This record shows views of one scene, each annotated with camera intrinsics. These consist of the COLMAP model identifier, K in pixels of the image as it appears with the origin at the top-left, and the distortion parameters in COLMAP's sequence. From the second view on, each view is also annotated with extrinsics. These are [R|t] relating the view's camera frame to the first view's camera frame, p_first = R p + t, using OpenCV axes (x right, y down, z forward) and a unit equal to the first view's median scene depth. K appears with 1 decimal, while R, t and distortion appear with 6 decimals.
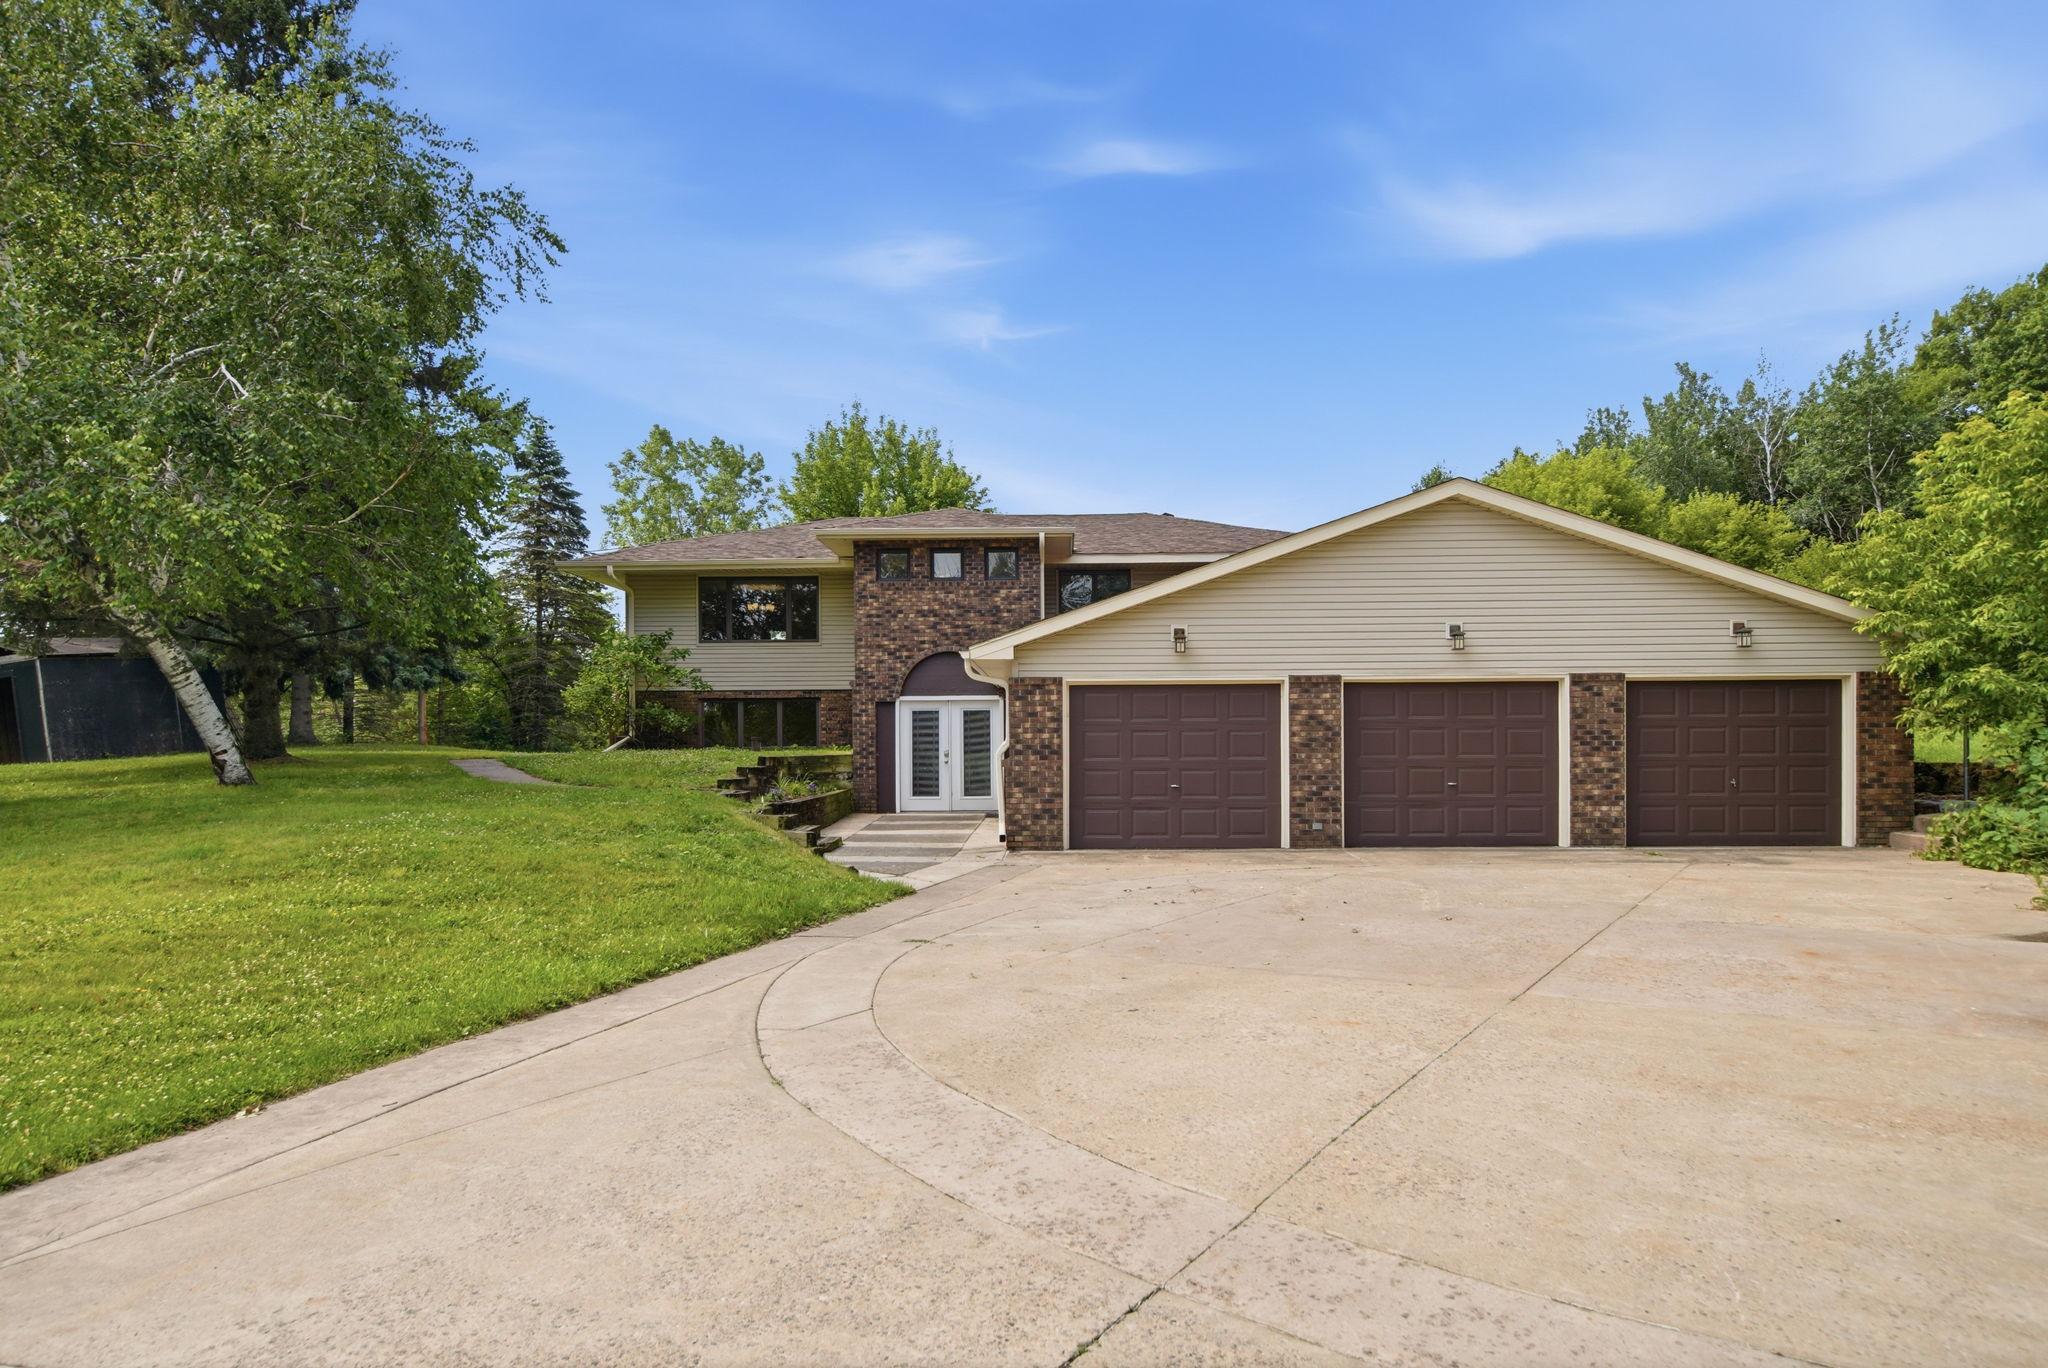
lens RADIAL K [[1376.3, 0, 999.9], [0, 1376.3, 768.0], [0, 0, 1]] dist [0.015140, -0.001759]
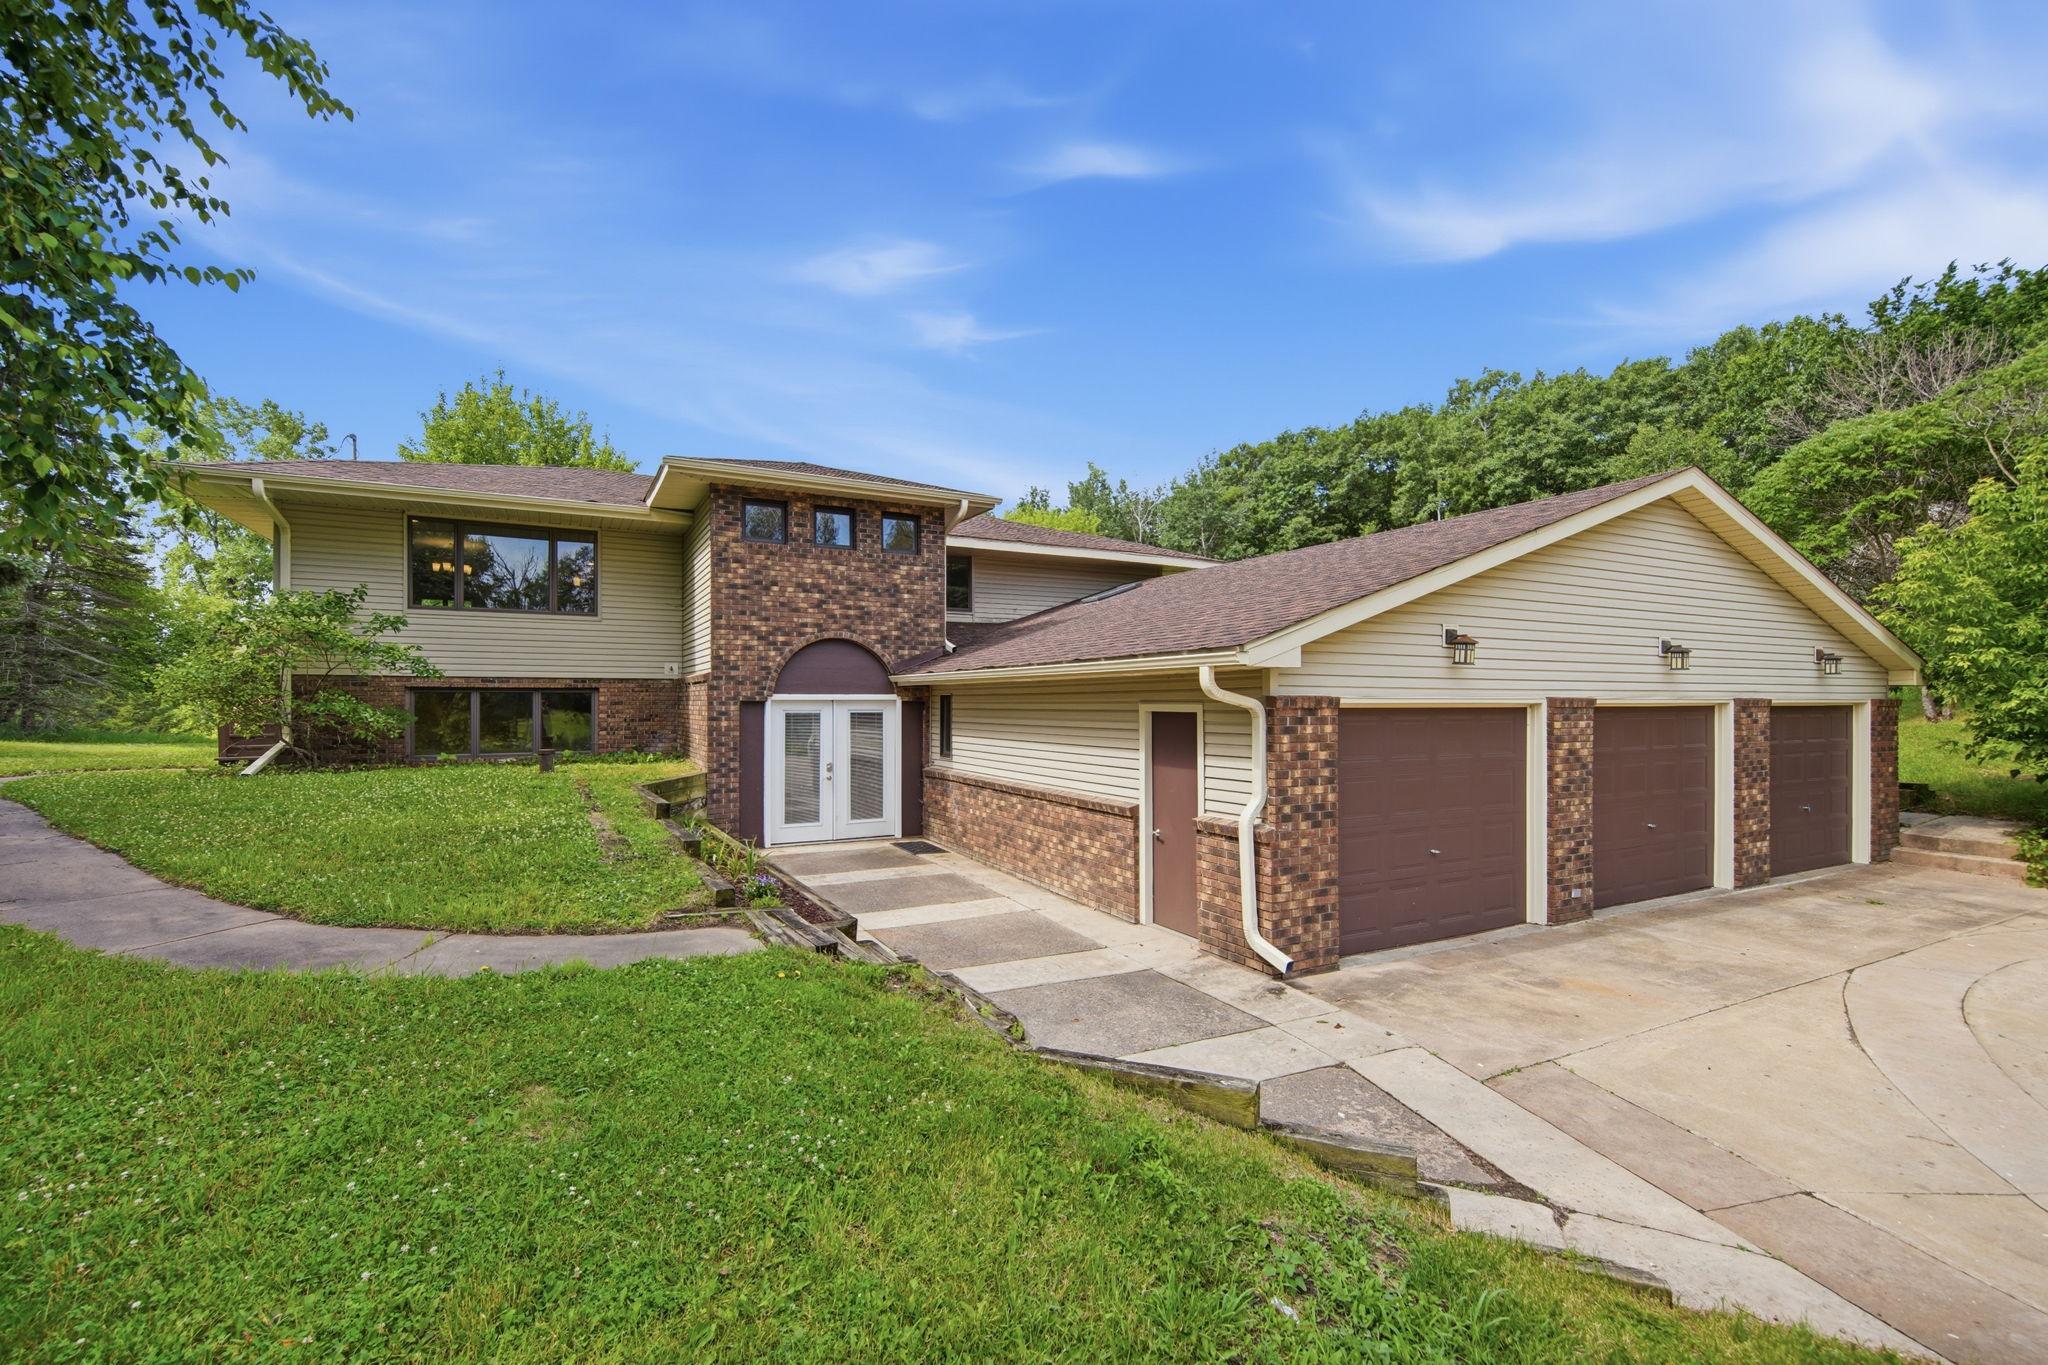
lens RADIAL K [[913.5, 0, 1042.0], [0, 913.5, 701.1], [0, 0, 1]] dist [0.011094, -0.003564]
pose [[0.860871, 0.006036, 0.508787, -0.202072], [0.001886, 0.999885, -0.015054, -0.040385], [-0.508819, 0.013919, 0.860761, 0.489589]]
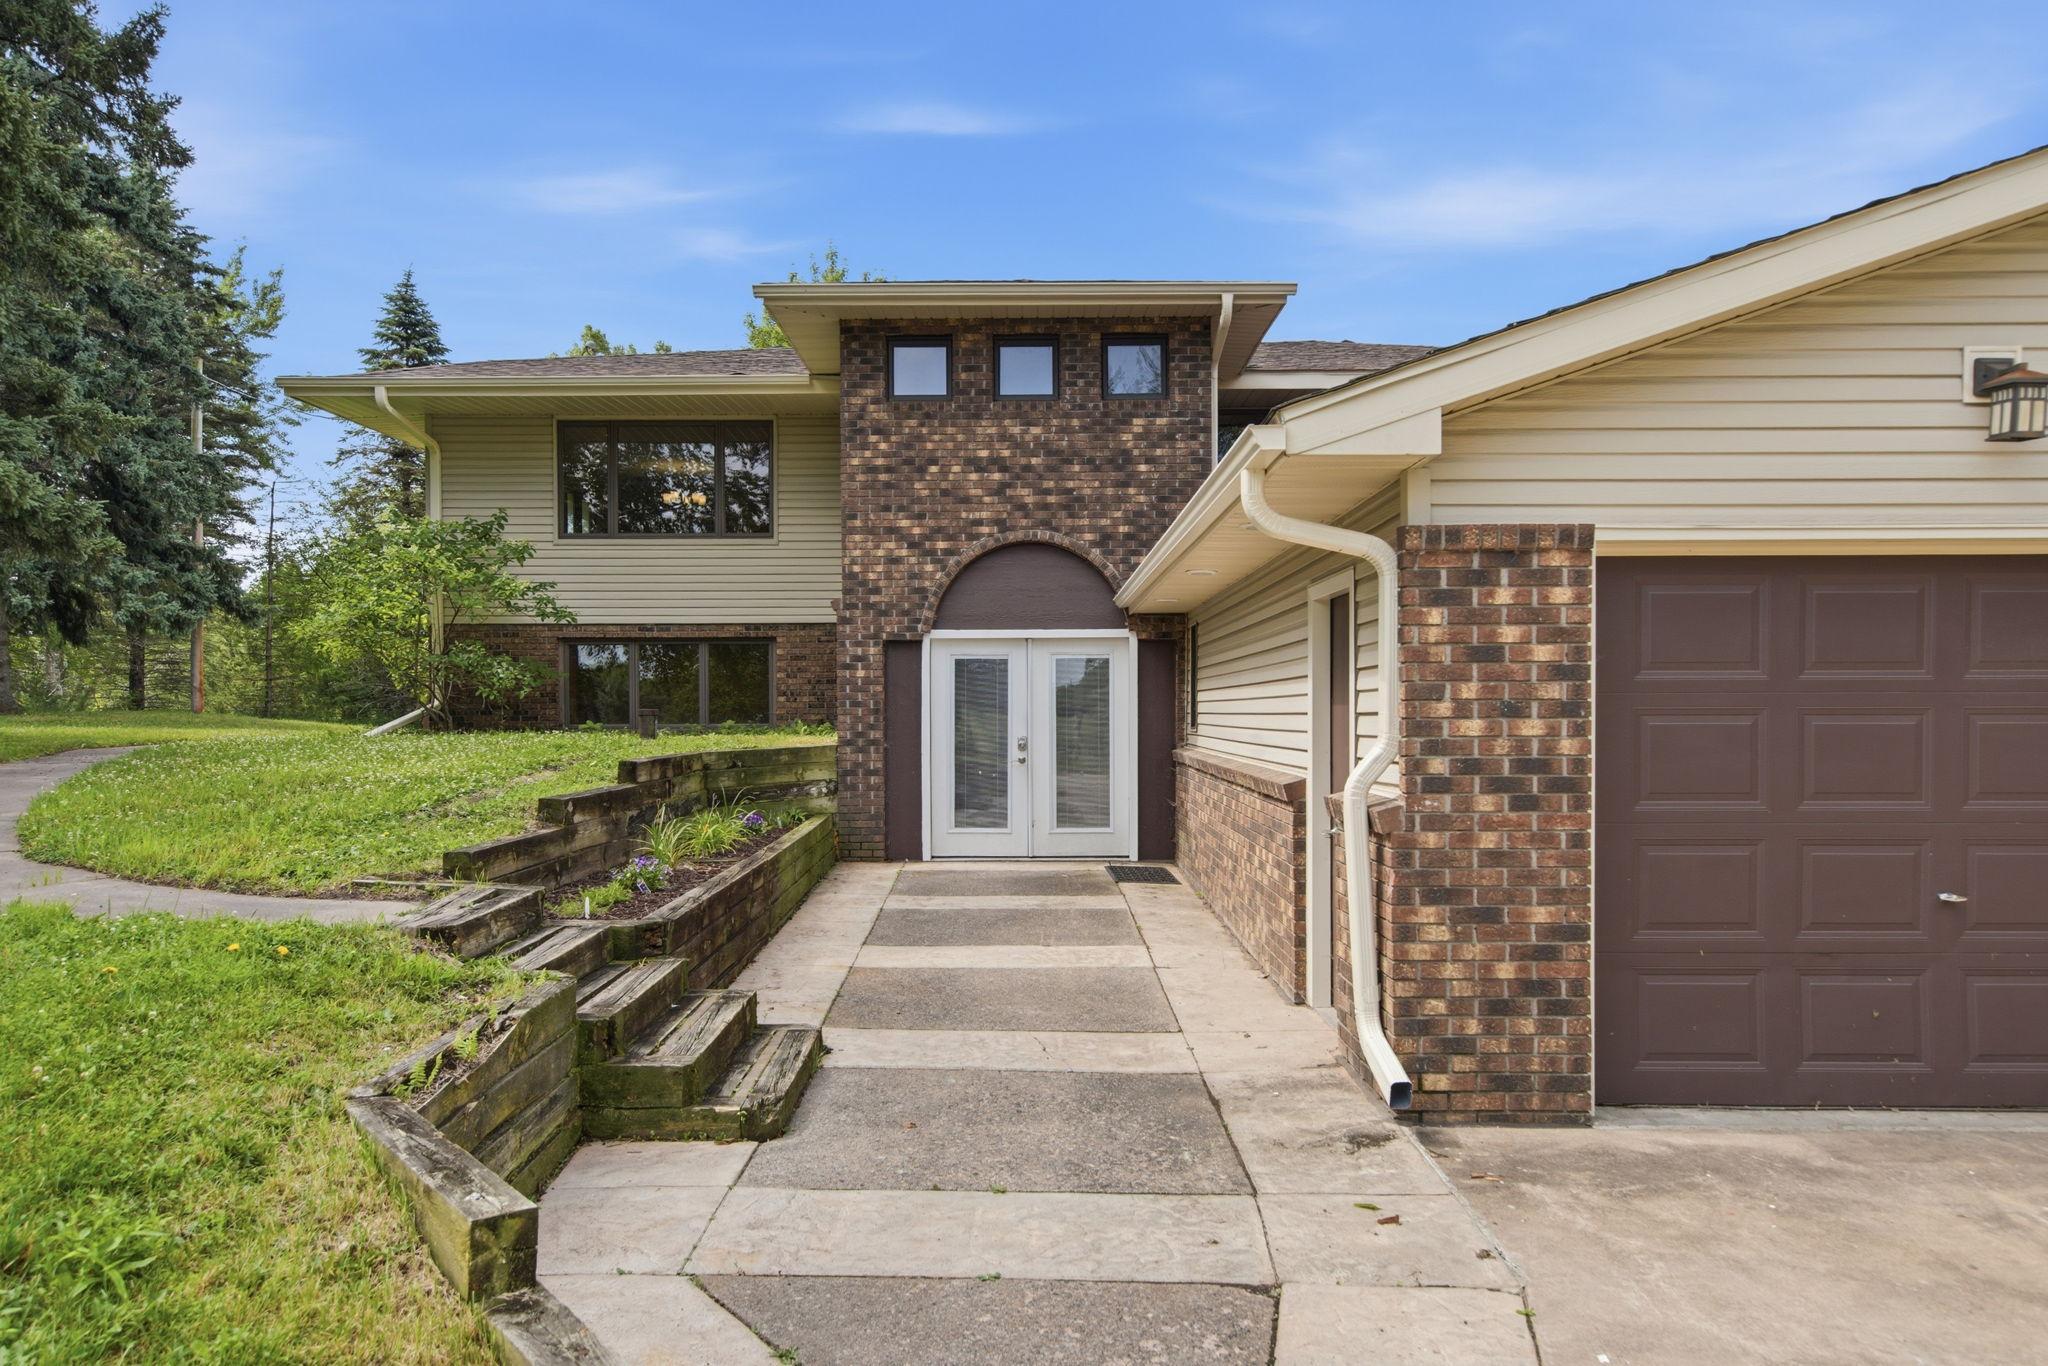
lens RADIAL K [[1376.3, 0, 1001.3], [0, 1376.3, 729.1], [0, 0, 1]] dist [0.015140, -0.001759]
pose [[0.999700, 0.001793, 0.024414, -0.059554], [-0.001809, 0.999998, 0.000670, -0.016089], [-0.024412, -0.000714, 0.999702, 0.496483]]
